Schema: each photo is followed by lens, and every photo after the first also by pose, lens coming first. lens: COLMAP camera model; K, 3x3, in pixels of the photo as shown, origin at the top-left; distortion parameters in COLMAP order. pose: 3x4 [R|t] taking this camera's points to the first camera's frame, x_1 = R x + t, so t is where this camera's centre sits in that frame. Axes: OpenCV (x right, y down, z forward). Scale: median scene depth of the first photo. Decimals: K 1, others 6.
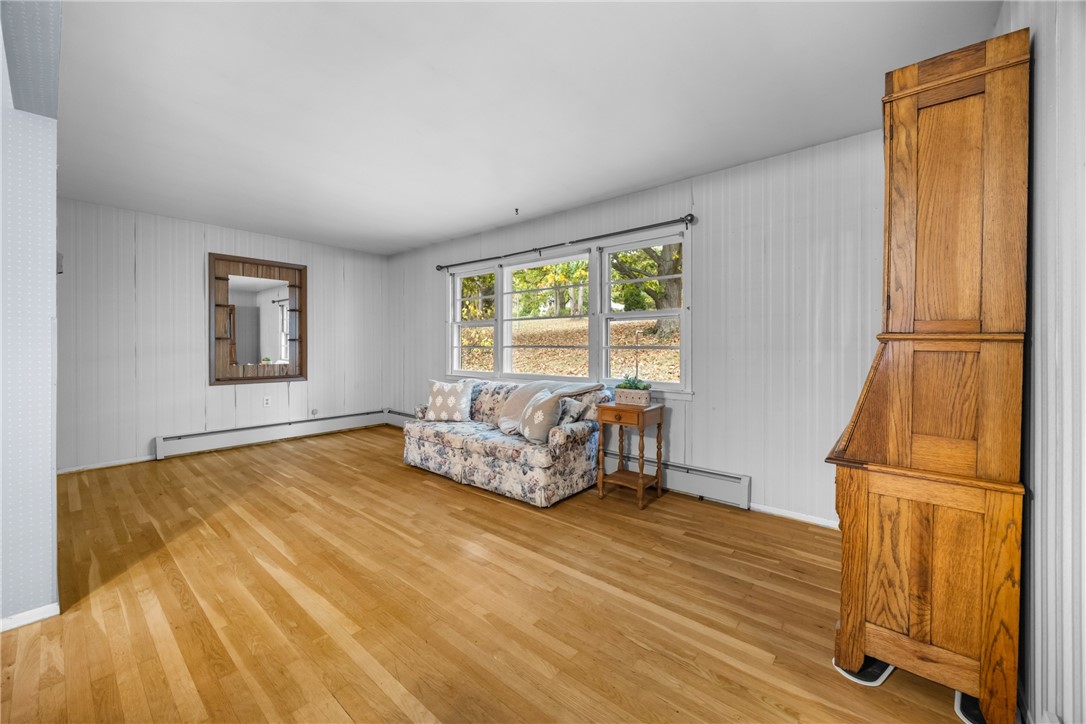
lens RADIAL K [[418.7, 0, 546.5], [0, 418.7, 348.7], [0, 0, 1]] dist [-0.002805, 0.000104]
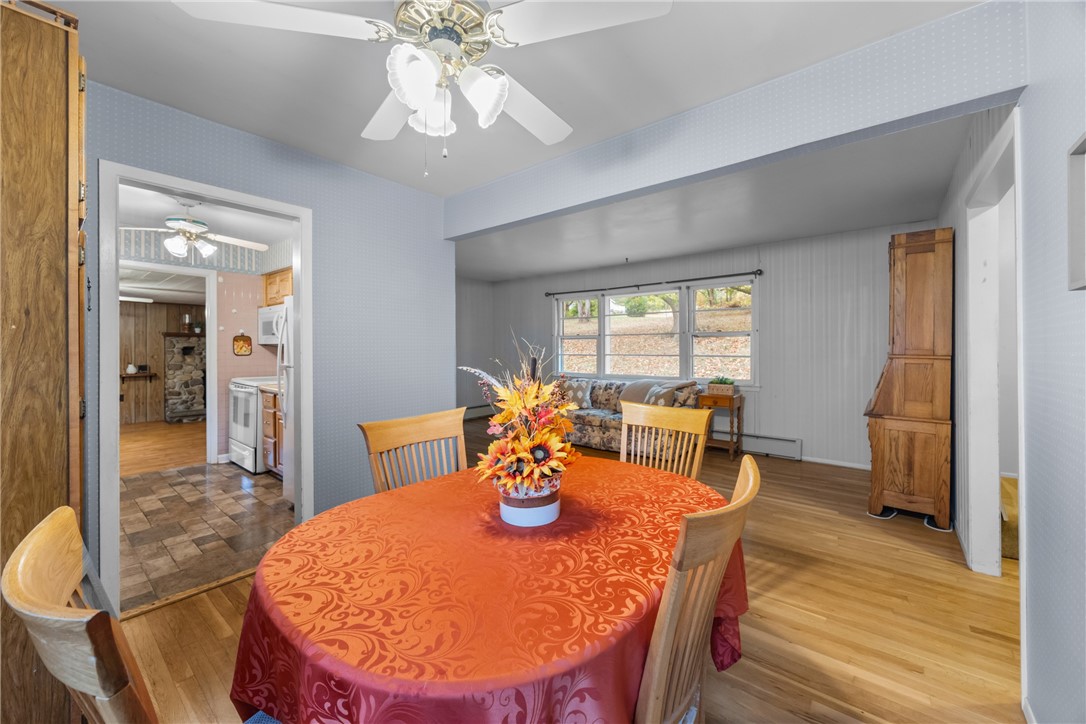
lens RADIAL K [[418.7, 0, 546.5], [0, 418.7, 348.7], [0, 0, 1]] dist [-0.002805, 0.000104]
pose [[0.999873, -0.006638, 0.014461, -0.460111], [0.006645, 0.999978, -0.000465, -0.036369], [-0.014458, 0.000561, 0.999895, -0.519531]]
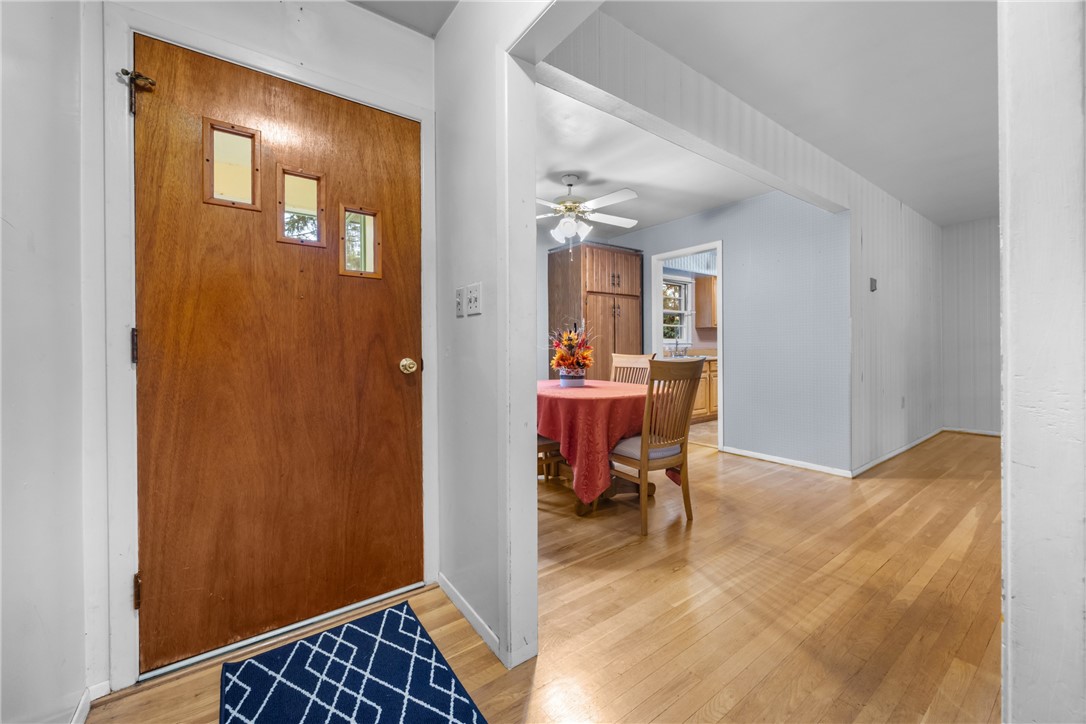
lens RADIAL K [[418.5, 0, 543.0], [0, 418.5, 362.0], [0, 0, 1]] dist [-0.000484, 0.000025]
pose [[-0.247075, 0.032372, -0.968456, 0.541629], [0.007091, 0.999475, 0.031600, 0.031891], [0.968971, 0.000940, -0.247175, 0.077860]]
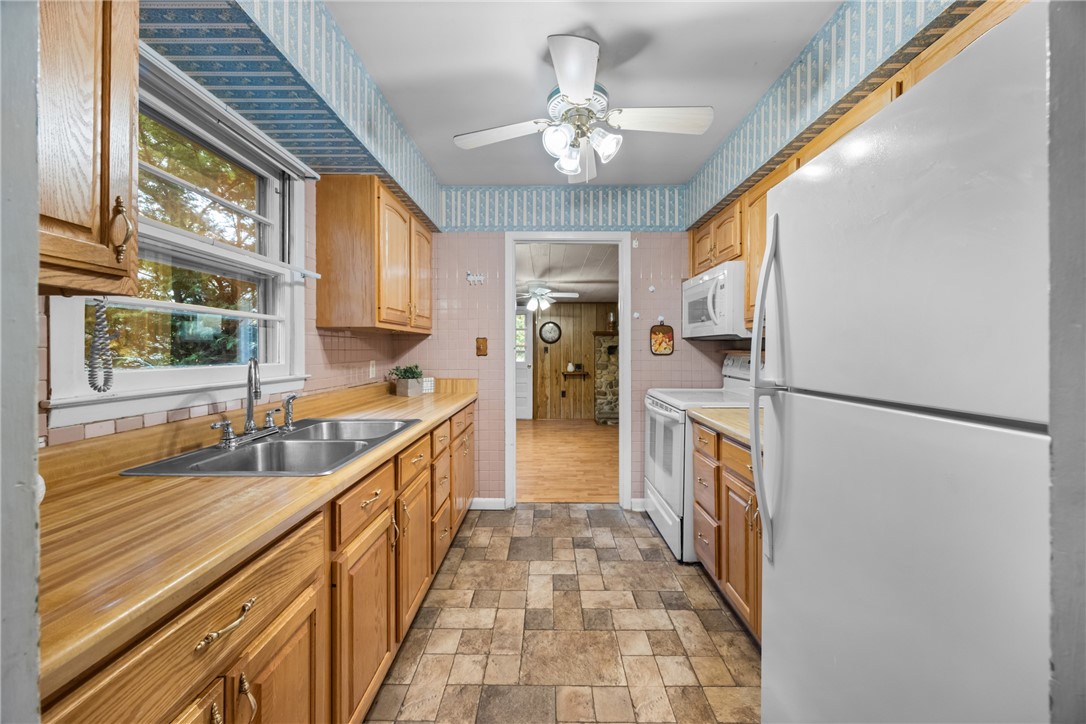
lens RADIAL K [[418.7, 0, 546.5], [0, 418.7, 348.7], [0, 0, 1]] dist [-0.002805, 0.000104]
pose [[0.641876, -0.007411, -0.766773, -0.946125], [0.000981, 0.999960, -0.008843, -0.026702], [0.766808, 0.004924, 0.641858, 0.152705]]
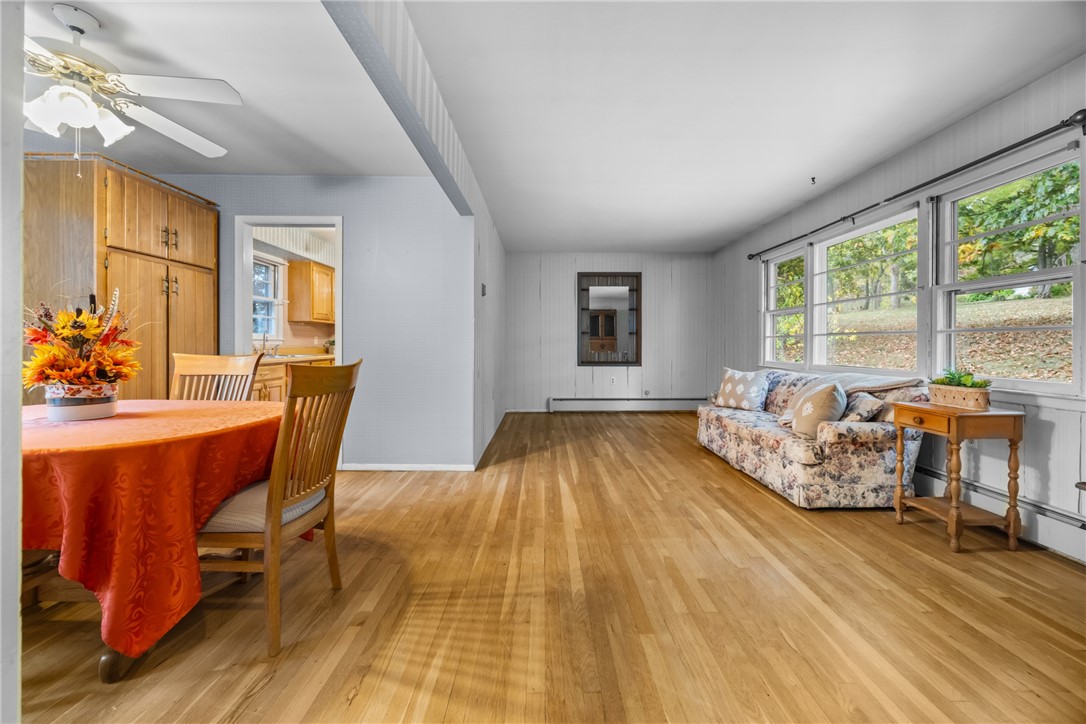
lens RADIAL K [[418.7, 0, 546.5], [0, 418.7, 348.7], [0, 0, 1]] dist [-0.002805, 0.000104]
pose [[0.647087, 0.007023, -0.762384, 0.302782], [-0.004109, 0.999975, 0.005723, 0.031907], [0.762405, -0.000571, 0.647100, -0.002065]]
